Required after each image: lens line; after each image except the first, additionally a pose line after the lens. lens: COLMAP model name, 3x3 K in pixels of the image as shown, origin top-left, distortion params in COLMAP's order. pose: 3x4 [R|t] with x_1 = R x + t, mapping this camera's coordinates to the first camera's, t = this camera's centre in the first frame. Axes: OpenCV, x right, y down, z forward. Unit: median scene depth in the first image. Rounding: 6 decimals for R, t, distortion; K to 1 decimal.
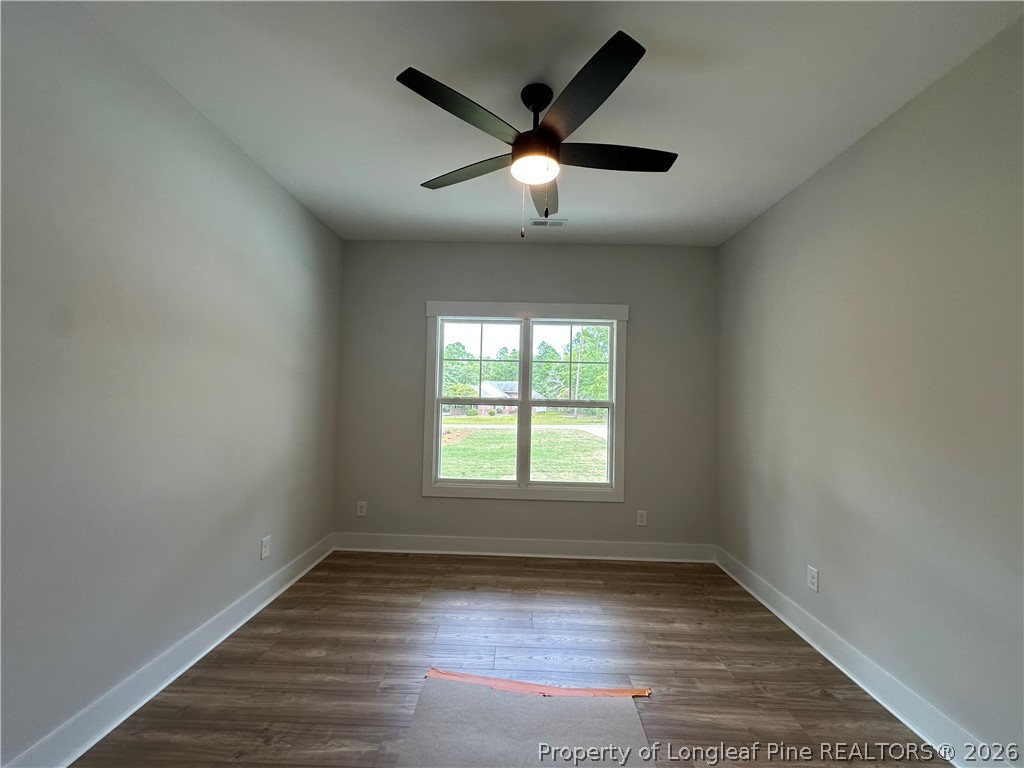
lens RADIAL K [[407.5, 0, 512.0], [0, 407.5, 384.0], [0, 0, 1]] dist [0.001421, 0.000116]
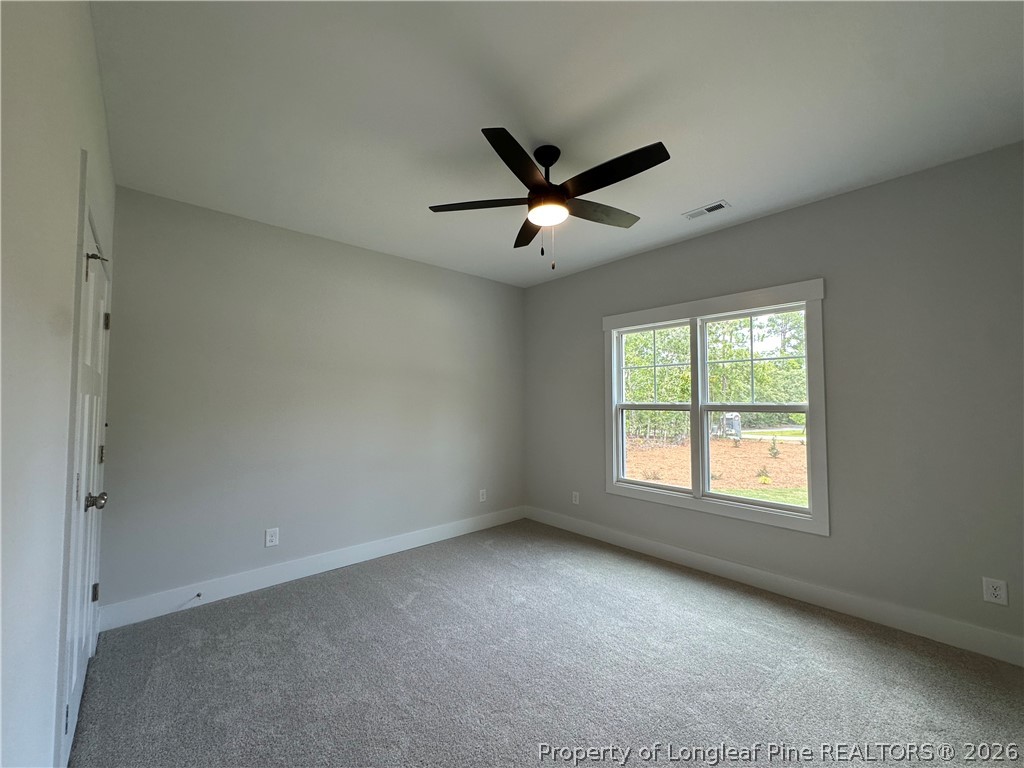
lens RADIAL K [[407.5, 0, 512.0], [0, 407.5, 384.0], [0, 0, 1]] dist [0.001421, 0.000116]
pose [[0.687452, -0.053259, -0.724274, 0.420794], [0.038919, 0.998576, -0.036489, 0.009092], [0.725186, -0.003104, 0.688546, 0.047108]]
